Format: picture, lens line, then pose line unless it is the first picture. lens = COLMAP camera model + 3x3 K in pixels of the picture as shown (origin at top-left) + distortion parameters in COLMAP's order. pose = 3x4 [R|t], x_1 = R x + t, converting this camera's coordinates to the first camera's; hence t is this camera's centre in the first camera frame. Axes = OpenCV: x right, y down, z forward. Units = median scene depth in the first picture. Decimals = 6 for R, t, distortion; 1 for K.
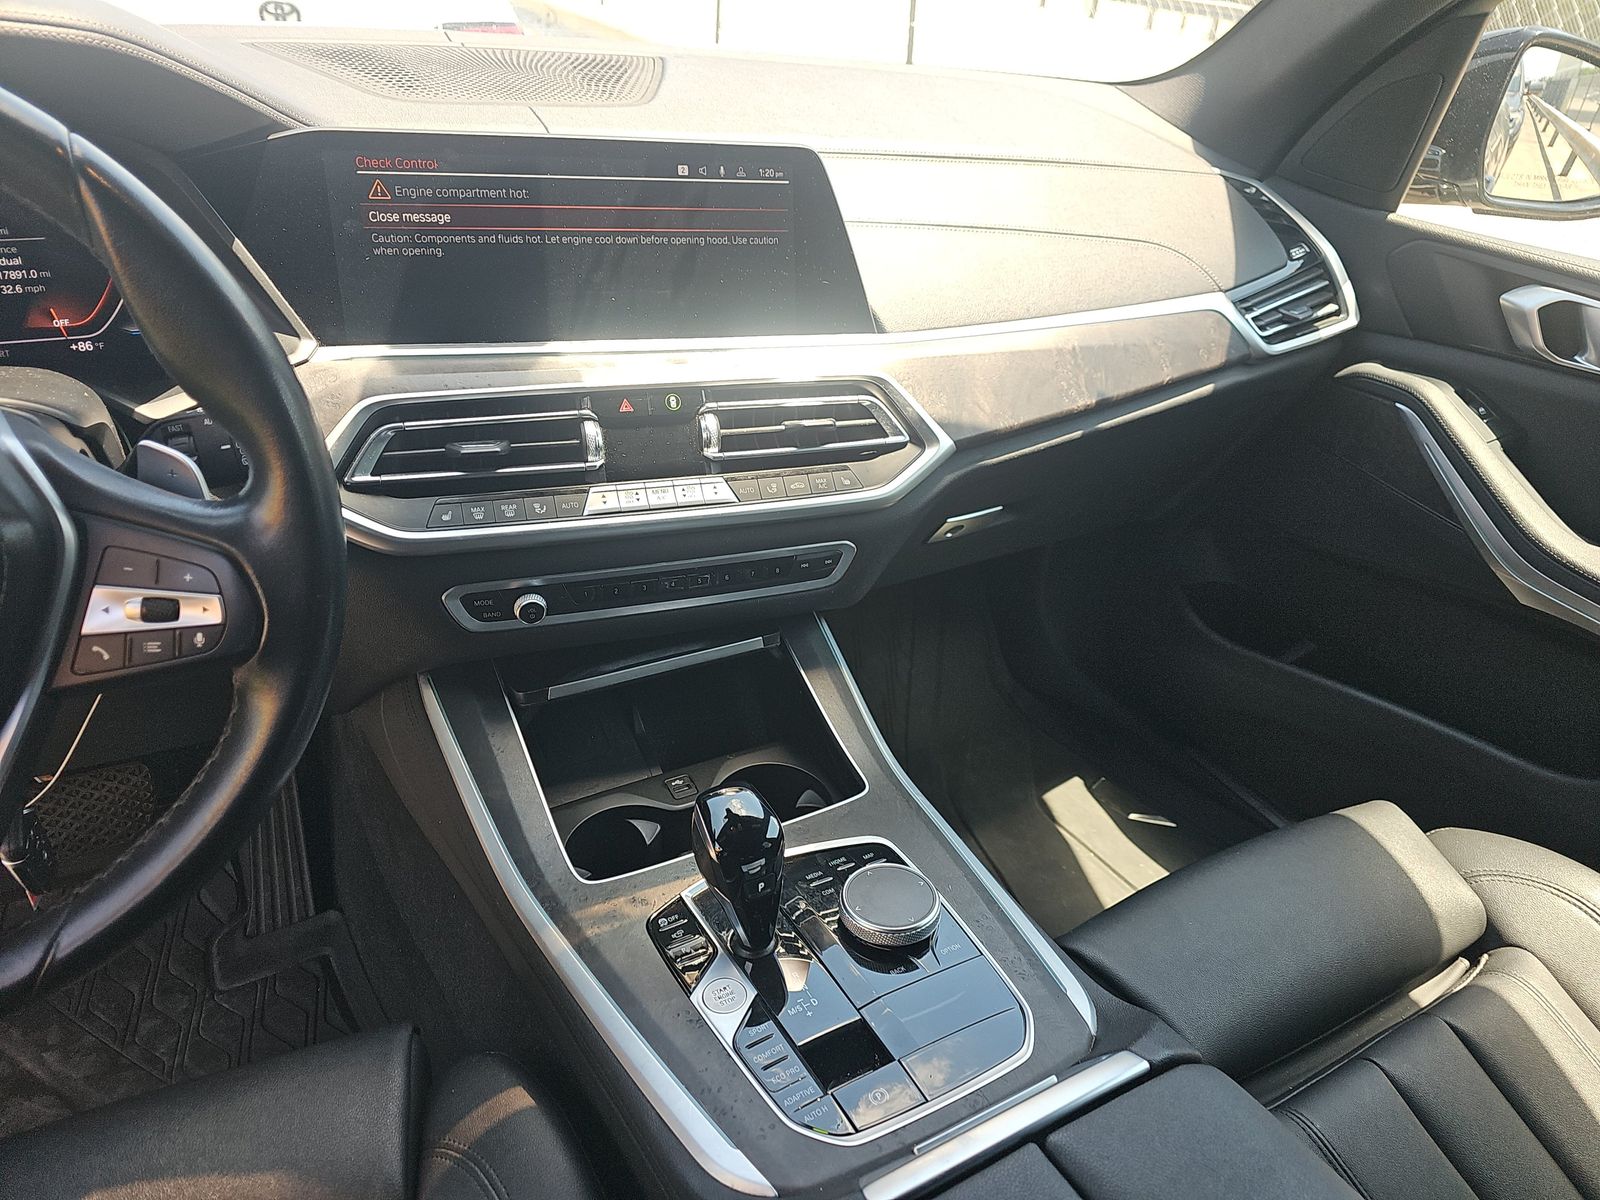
lens RADIAL K [[1067.0, 0, 800.0], [0, 1067.0, 600.0], [0, 0, 1]] dist [0.066927, -0.065889]
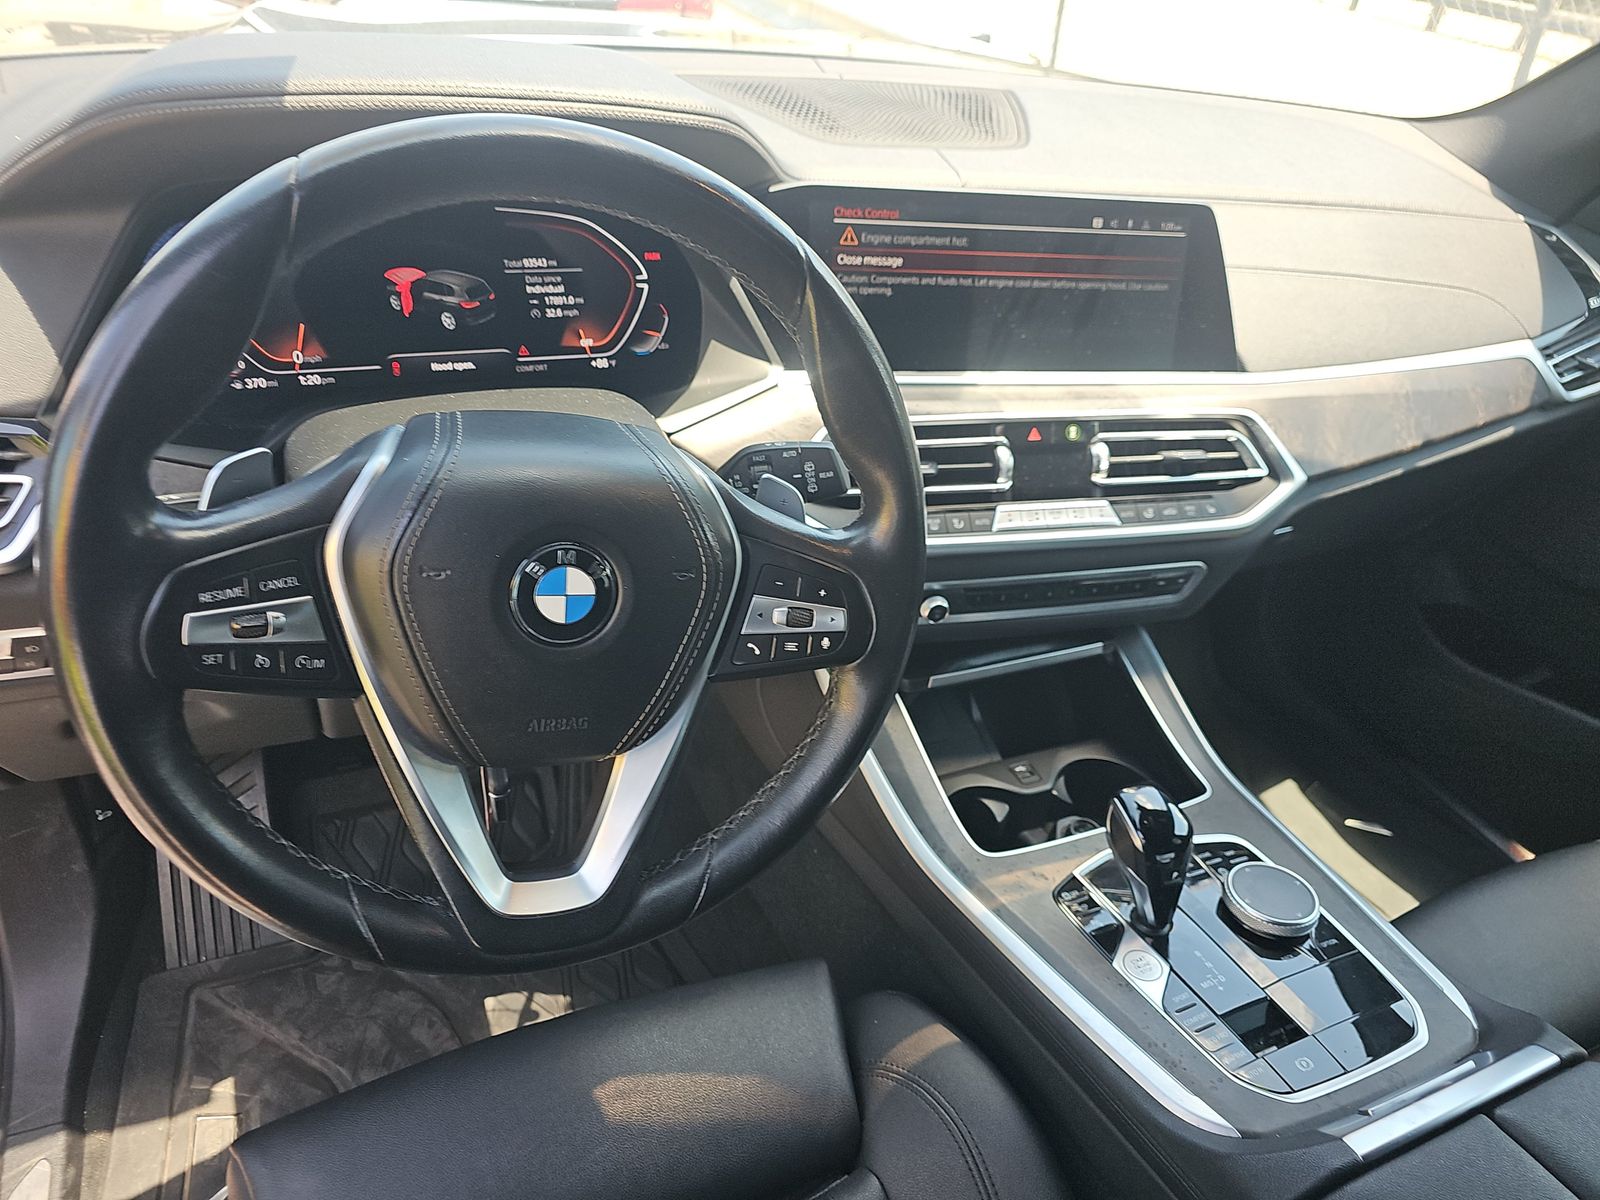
lens RADIAL K [[1082.4, 0, 801.6], [0, 1082.4, 592.9], [0, 0, 1]] dist [0.052103, -0.044255]
pose [[0.996314, 0.070850, -0.048366, -0.335476], [-0.069196, 0.996987, 0.035067, -0.039307], [0.050705, -0.031591, 0.998214, -0.147227]]
